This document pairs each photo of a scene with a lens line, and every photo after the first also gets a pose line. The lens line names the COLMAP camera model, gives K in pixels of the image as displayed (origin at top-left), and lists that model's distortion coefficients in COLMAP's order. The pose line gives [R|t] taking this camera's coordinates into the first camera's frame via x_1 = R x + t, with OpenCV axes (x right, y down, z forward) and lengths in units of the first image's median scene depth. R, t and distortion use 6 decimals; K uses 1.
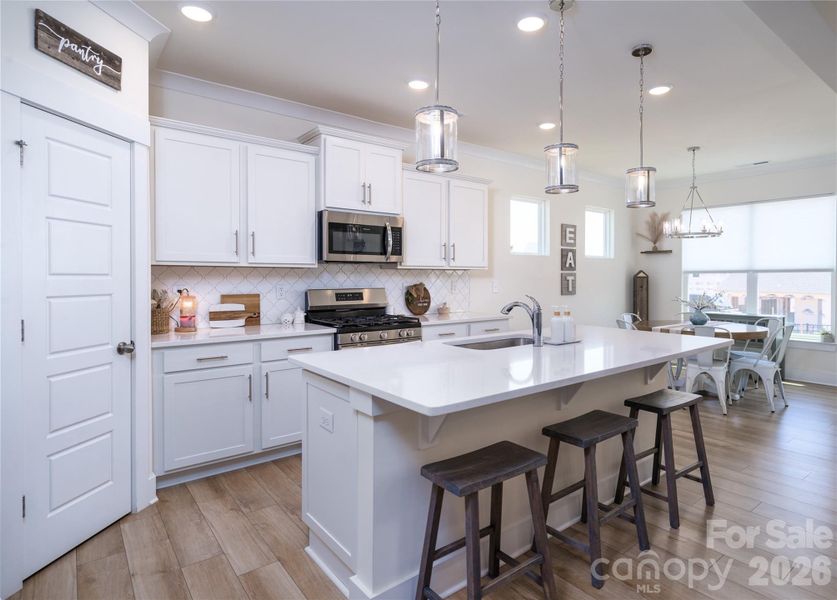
lens RADIAL K [[470.3, 0, 458.4], [0, 470.3, 280.3], [0, 0, 1]] dist [-0.002757, 0.000828]
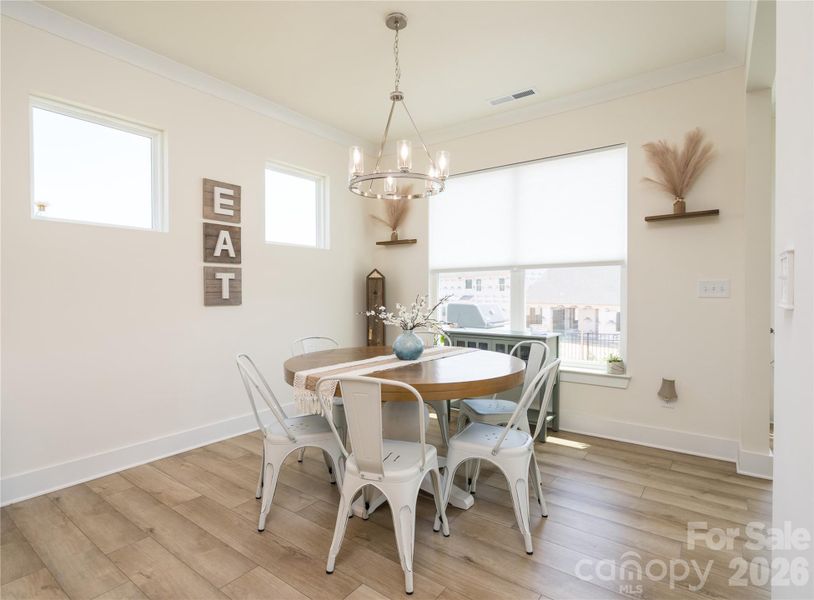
lens RADIAL K [[419.1, 0, 407.0], [0, 419.1, 300.0], [0, 0, 1]] dist [-0.000317, -0.000086]
pose [[0.973082, -0.009349, 0.230272, 0.338031], [0.007219, 0.999923, 0.010094, 0.020940], [-0.230348, -0.008160, 0.973074, 0.456580]]
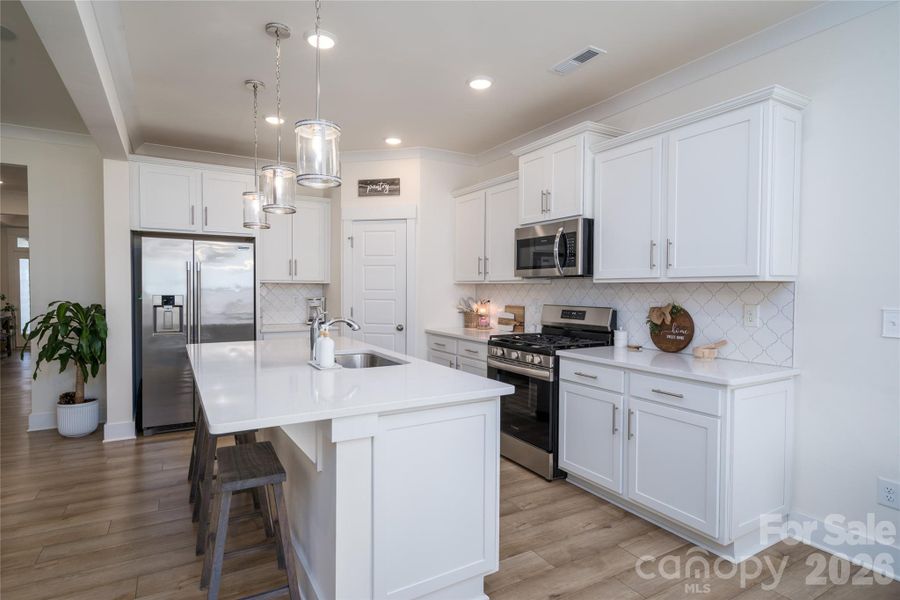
lens RADIAL K [[472.3, 0, 450.0], [0, 472.3, 300.0], [0, 0, 1]] dist [0.000549, -0.000013]
pose [[-0.165970, 0.020928, -0.985909, 0.465984], [-0.016400, 0.999578, 0.023979, -0.007561], [0.985994, 0.020148, -0.165557, 0.605987]]
